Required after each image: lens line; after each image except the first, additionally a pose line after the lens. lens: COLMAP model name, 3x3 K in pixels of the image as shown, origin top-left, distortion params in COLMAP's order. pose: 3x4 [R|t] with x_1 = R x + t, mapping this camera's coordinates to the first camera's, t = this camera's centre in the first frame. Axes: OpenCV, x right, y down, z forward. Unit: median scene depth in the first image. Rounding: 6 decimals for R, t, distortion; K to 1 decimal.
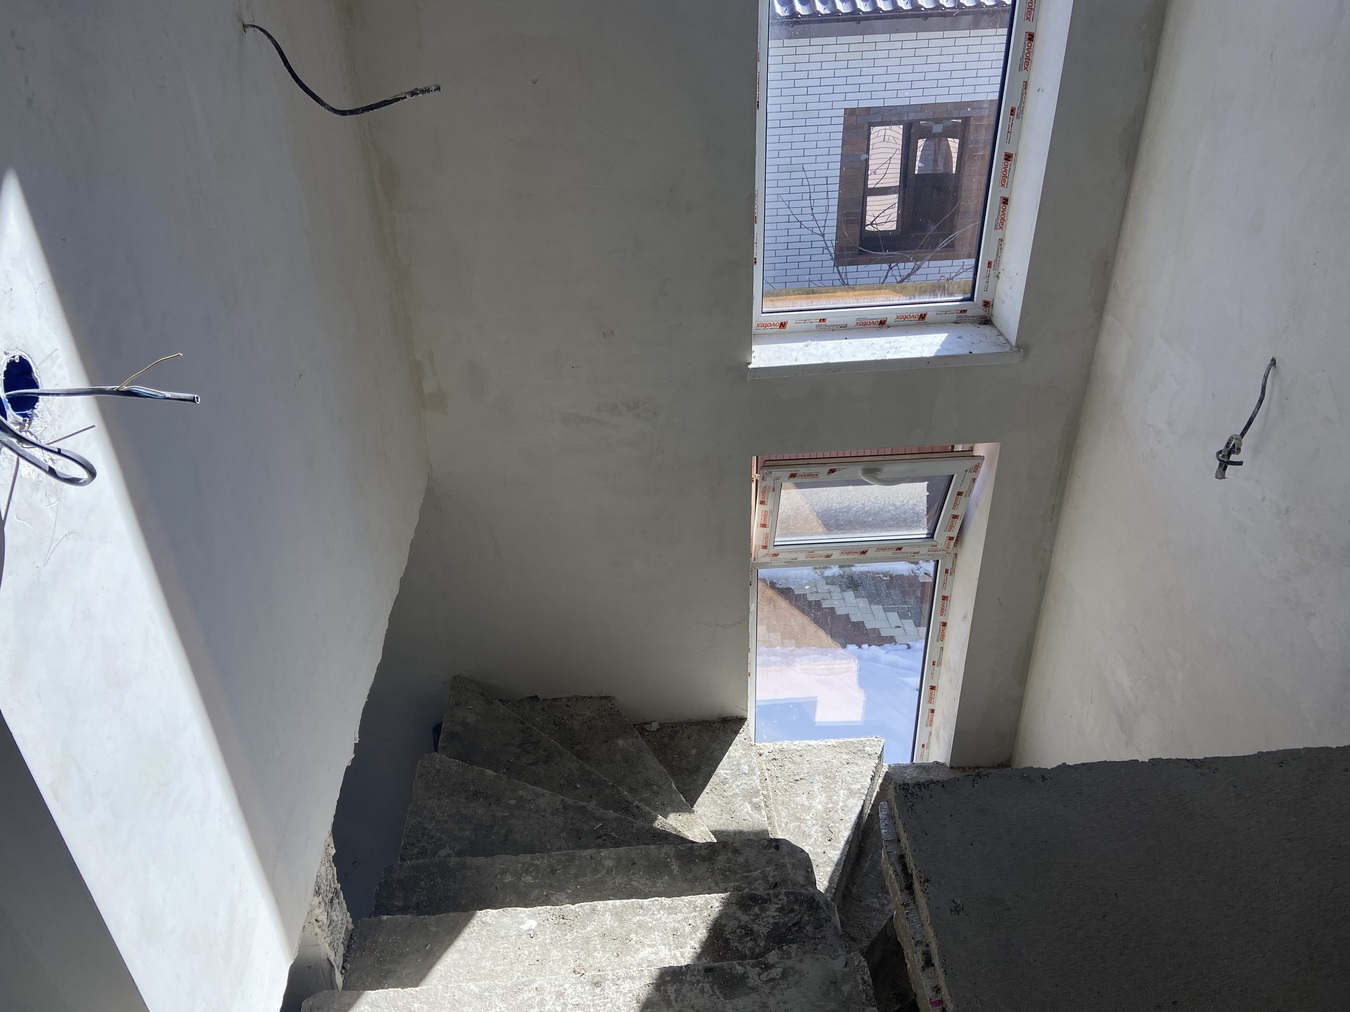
lens RADIAL K [[1002.7, 0, 662.3], [0, 1002.7, 514.5], [0, 0, 1]] dist [0.059743, -0.062605]
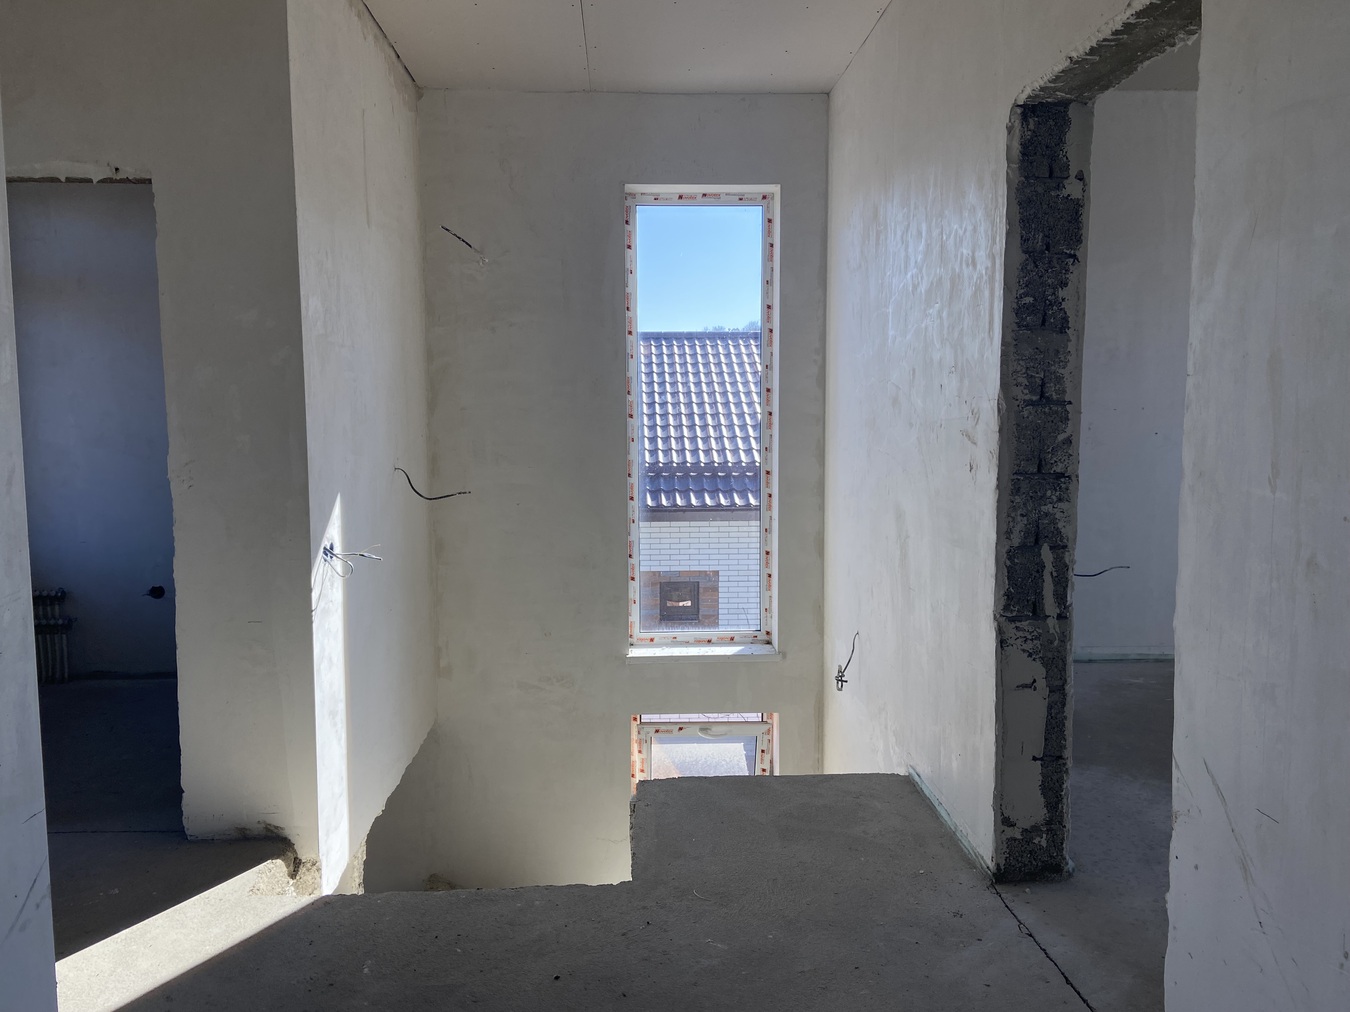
lens RADIAL K [[1002.7, 0, 681.6], [0, 1002.7, 507.3], [0, 0, 1]] dist [0.059743, -0.062605]
pose [[0.999219, 0.033784, -0.020513, 0.203041], [-0.039426, 0.888531, -0.457119, 0.407268], [0.002783, 0.457571, 0.889169, -0.659978]]
